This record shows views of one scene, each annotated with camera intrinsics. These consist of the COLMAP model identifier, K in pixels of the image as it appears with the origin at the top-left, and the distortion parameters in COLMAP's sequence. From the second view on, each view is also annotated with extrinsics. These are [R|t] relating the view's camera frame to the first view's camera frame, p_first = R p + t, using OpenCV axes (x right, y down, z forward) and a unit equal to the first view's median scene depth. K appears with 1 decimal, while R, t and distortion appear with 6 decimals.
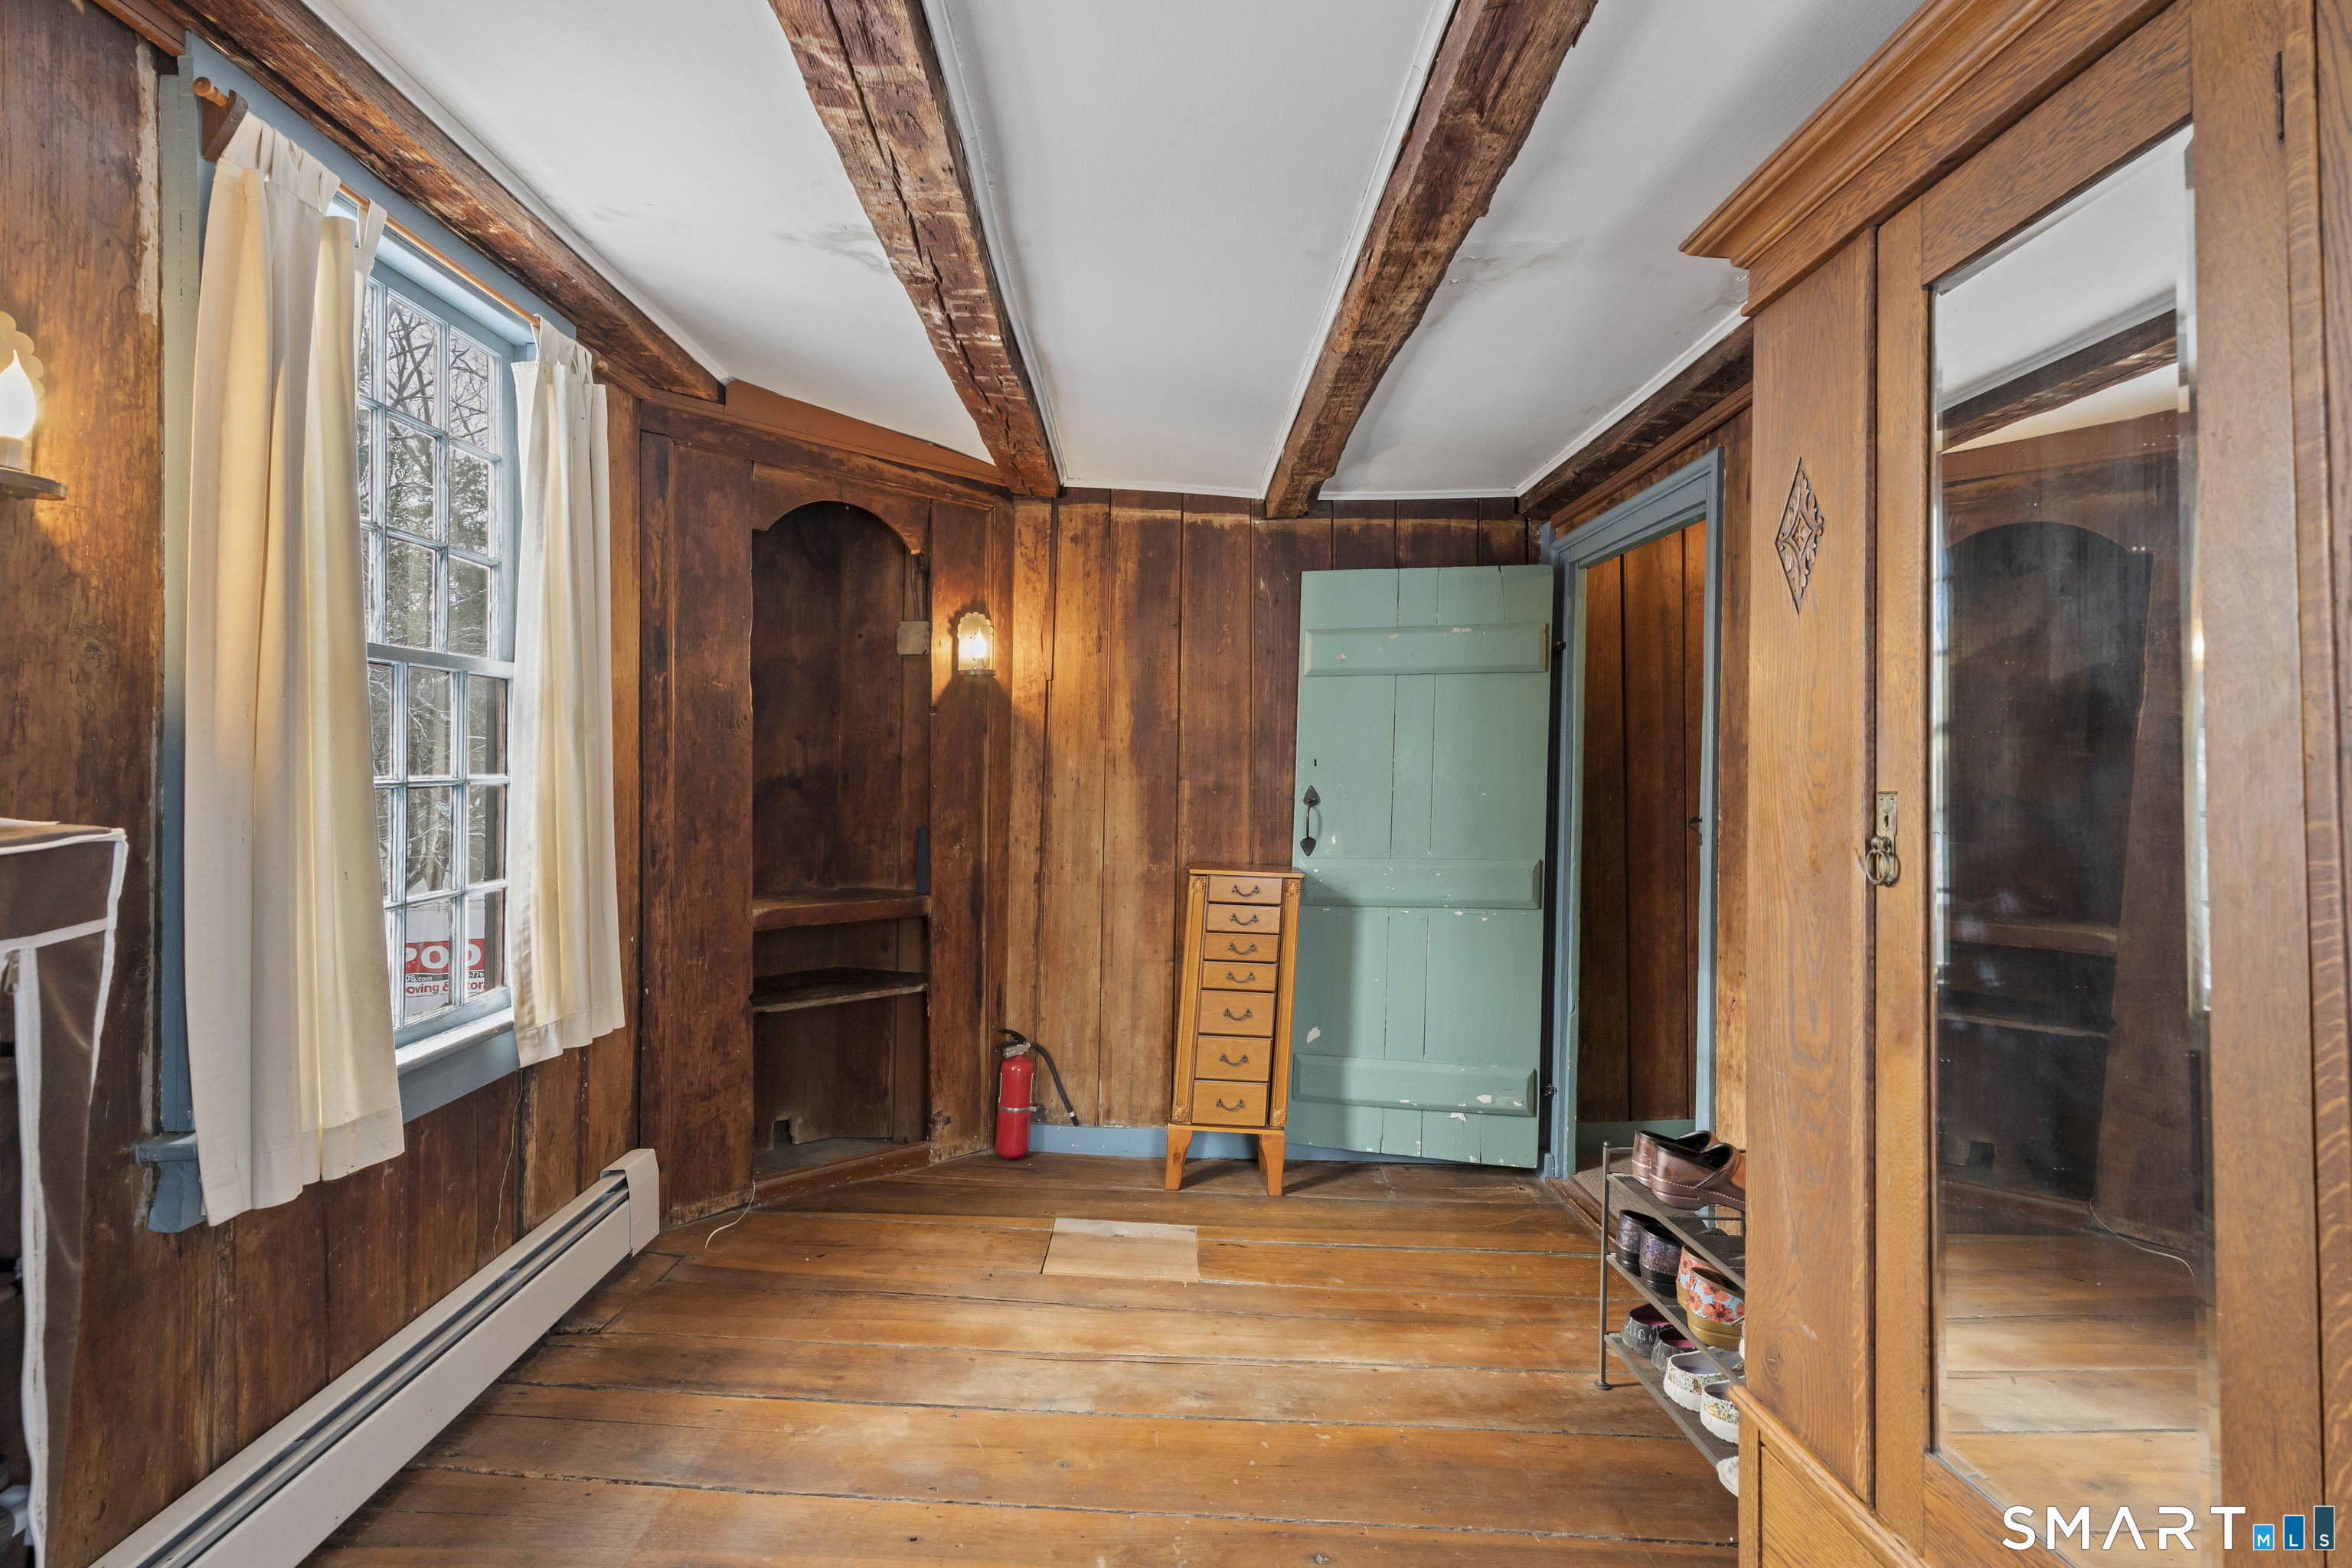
lens RADIAL K [[1040.0, 0, 1169.1], [0, 1040.0, 790.0], [0, 0, 1]] dist [0.001945, 0.000956]
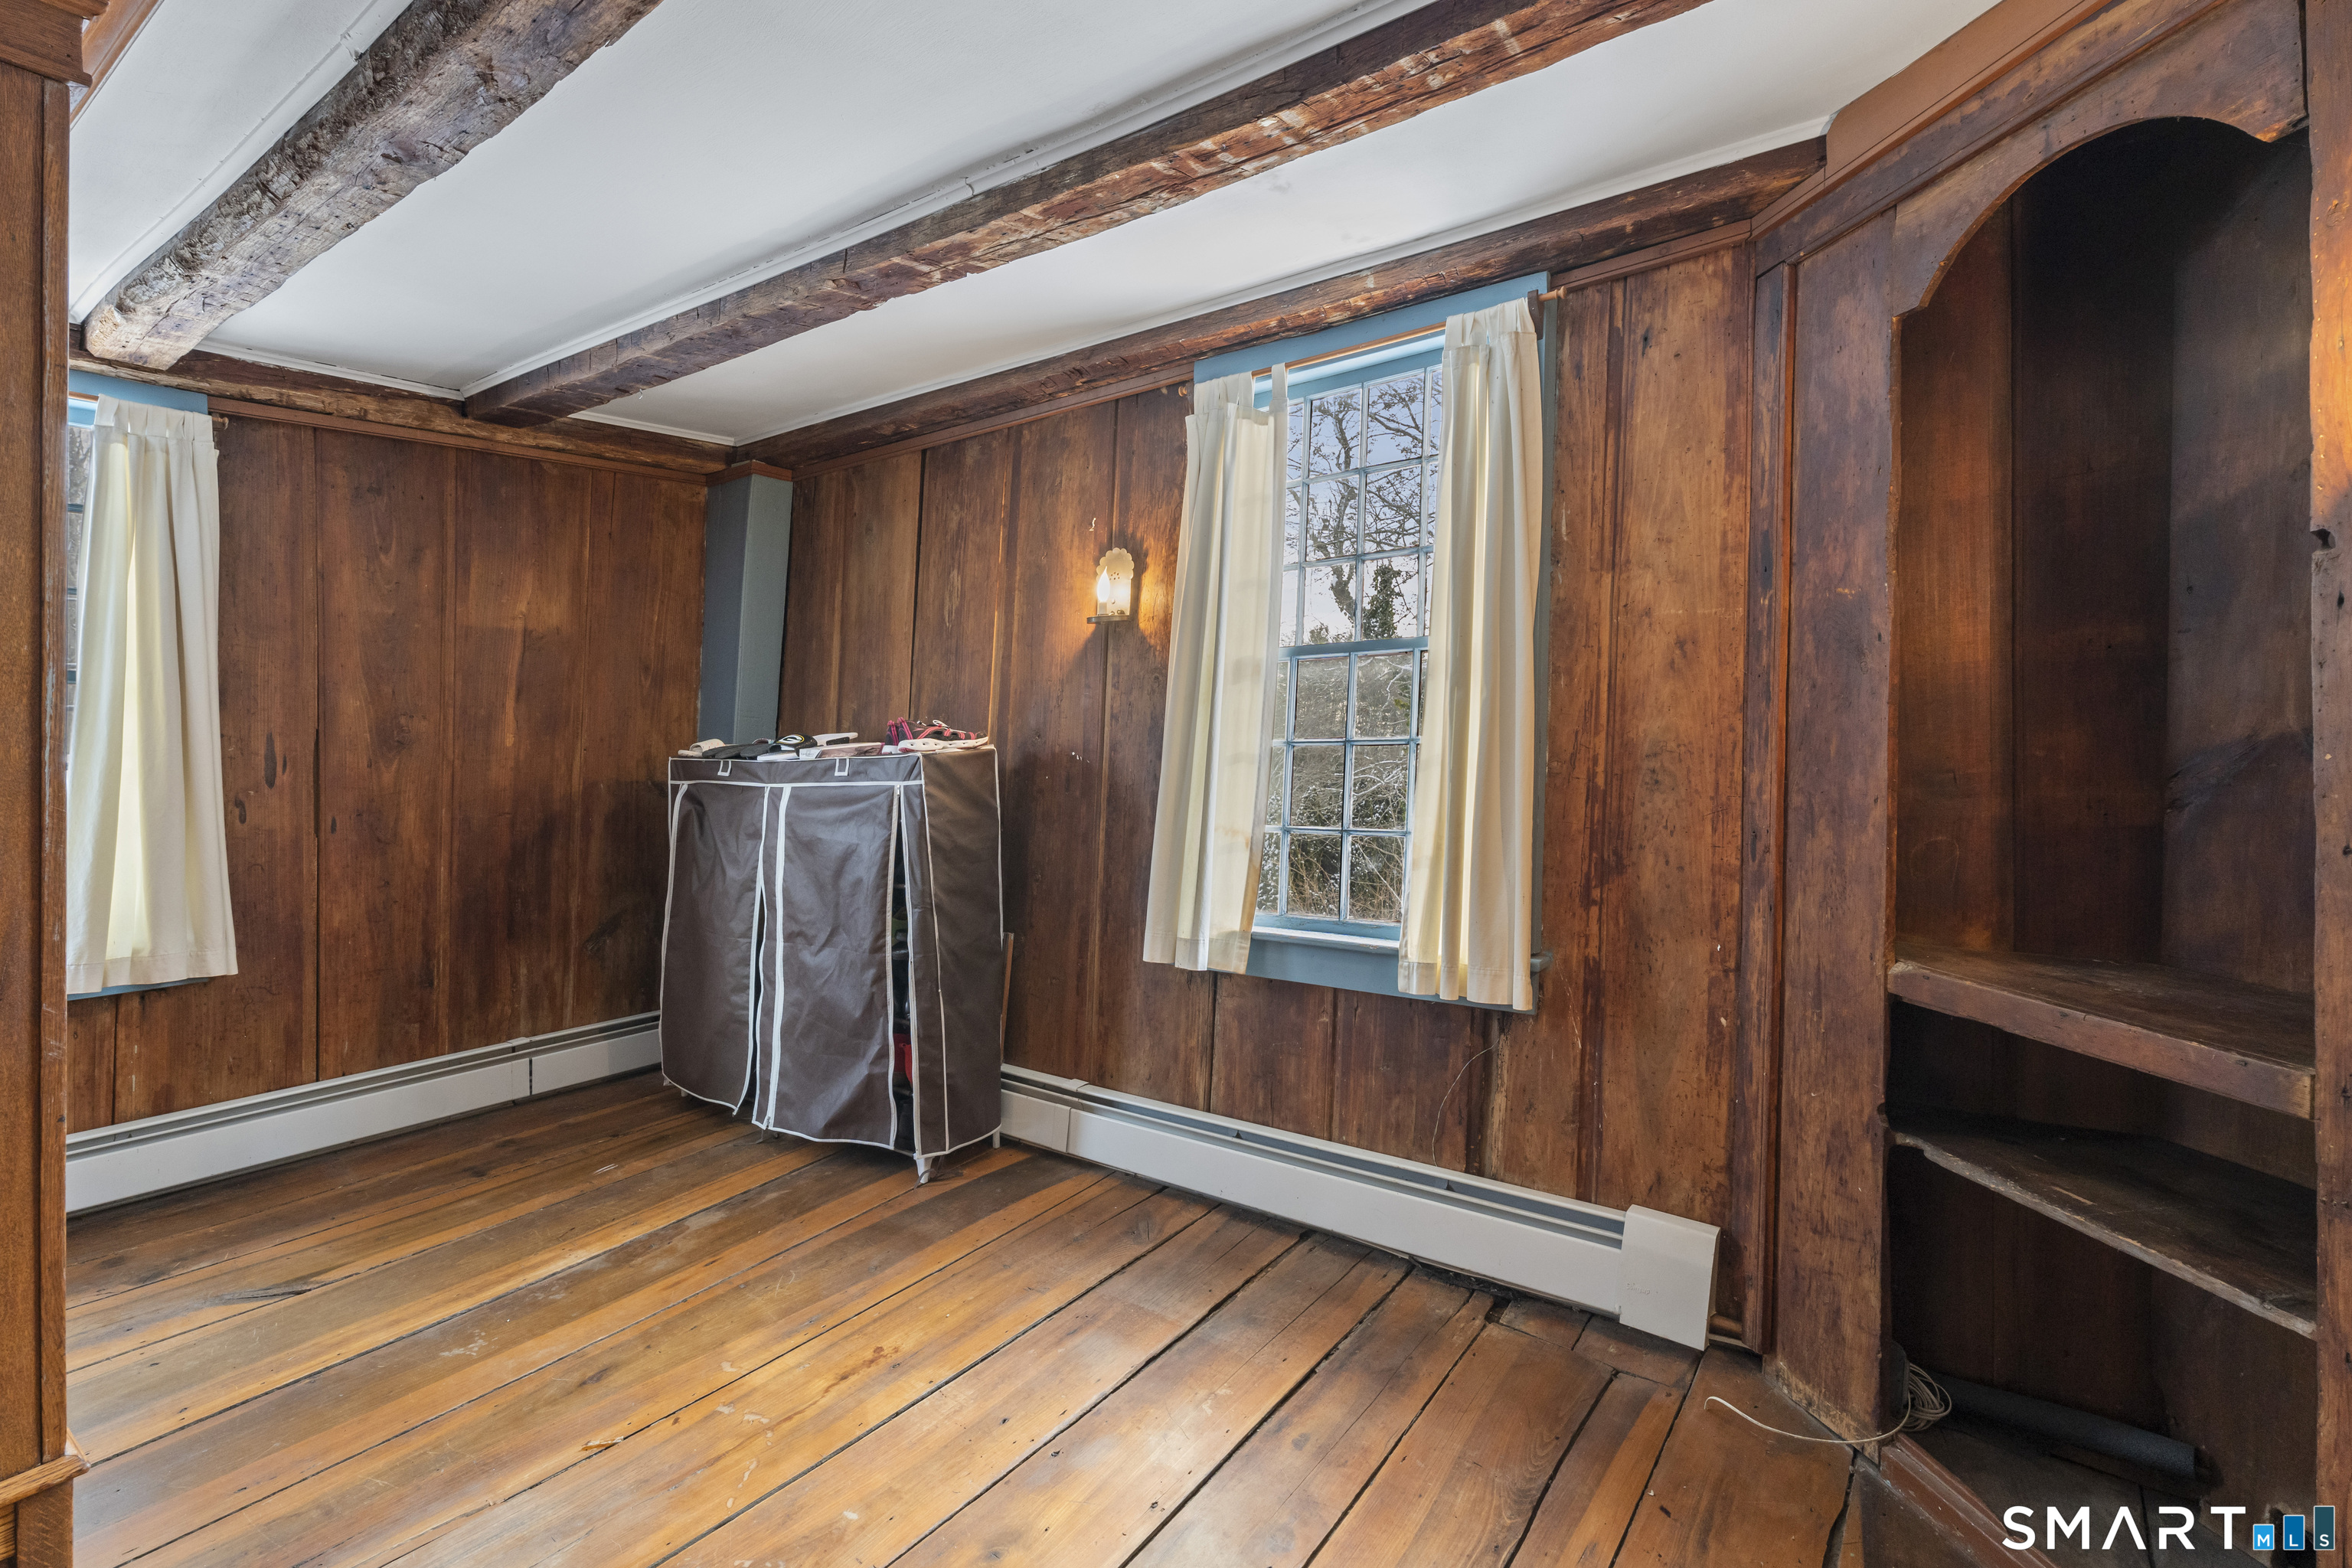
lens RADIAL K [[1078.4, 0, 1174.2], [0, 1078.4, 707.9], [0, 0, 1]] dist [0.000679, 0.000269]
pose [[-0.588310, -0.037956, -0.807744, 0.356945], [-0.023445, 0.999278, -0.029880, -0.000242], [0.808295, 0.001359, -0.588776, 1.103367]]
